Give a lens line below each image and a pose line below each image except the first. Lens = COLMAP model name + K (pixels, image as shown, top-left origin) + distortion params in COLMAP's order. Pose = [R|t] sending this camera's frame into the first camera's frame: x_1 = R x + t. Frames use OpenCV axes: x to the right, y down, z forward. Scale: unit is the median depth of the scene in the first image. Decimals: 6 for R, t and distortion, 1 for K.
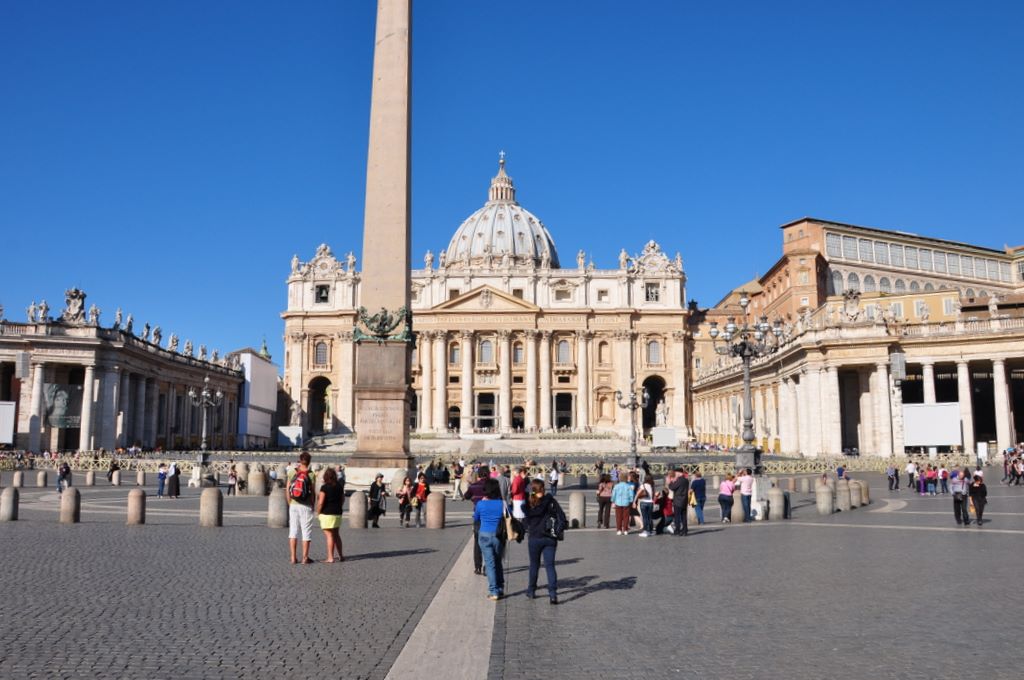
lens RADIAL K [[862.1, 0, 512.0], [0, 862.1, 340.0], [0, 0, 1]] dist [-0.211826, 0.000727]
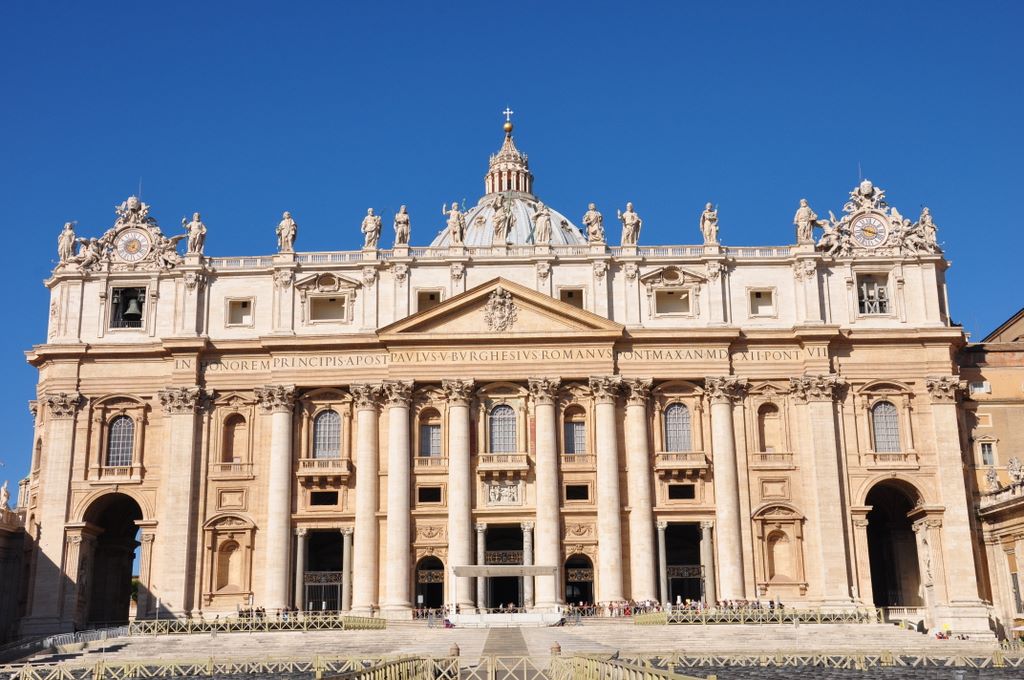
lens RADIAL K [[1241.7, 0, 513.2], [0, 1241.7, 341.8], [0, 0, 1]] dist [0.023010, 0.266959]
pose [[0.999874, -0.011761, 0.010672, -0.030584], [0.013026, 0.991756, -0.127475, 0.049760], [-0.009085, 0.127598, 0.991784, 0.367049]]
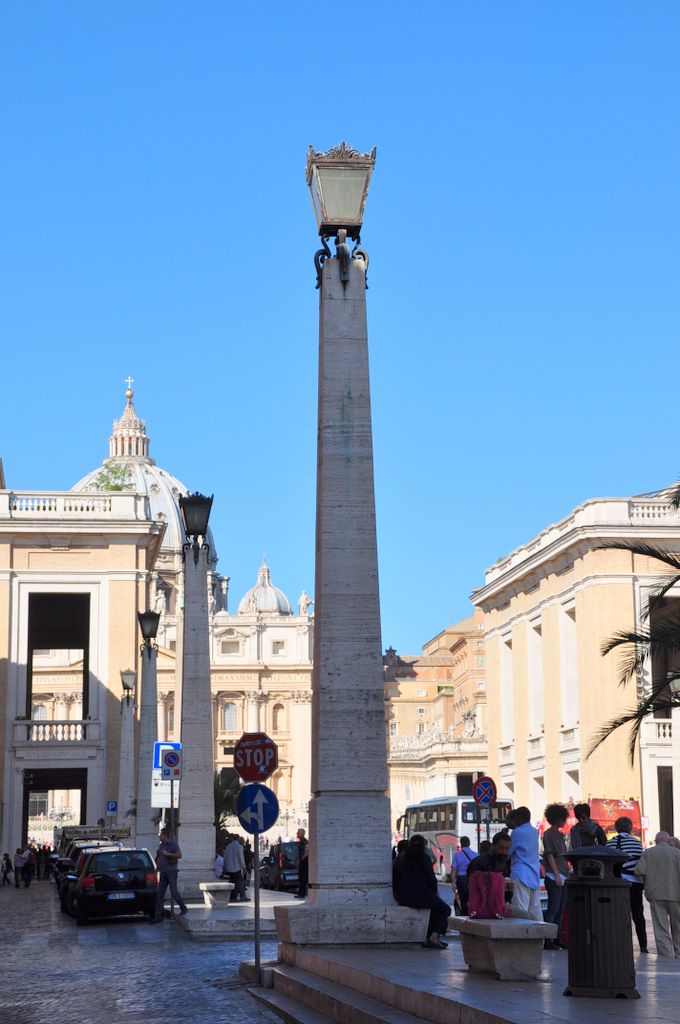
lens RADIAL K [[2207.2, 0, 340.0], [0, 2207.2, 512.0], [0, 0, 1]] dist [0.405437, 0.110644]
pose [[0.991874, 0.008826, 0.126917, -0.108180], [-0.006654, 0.999824, -0.017531, -0.147081], [-0.127049, 0.016544, 0.991758, -1.132620]]
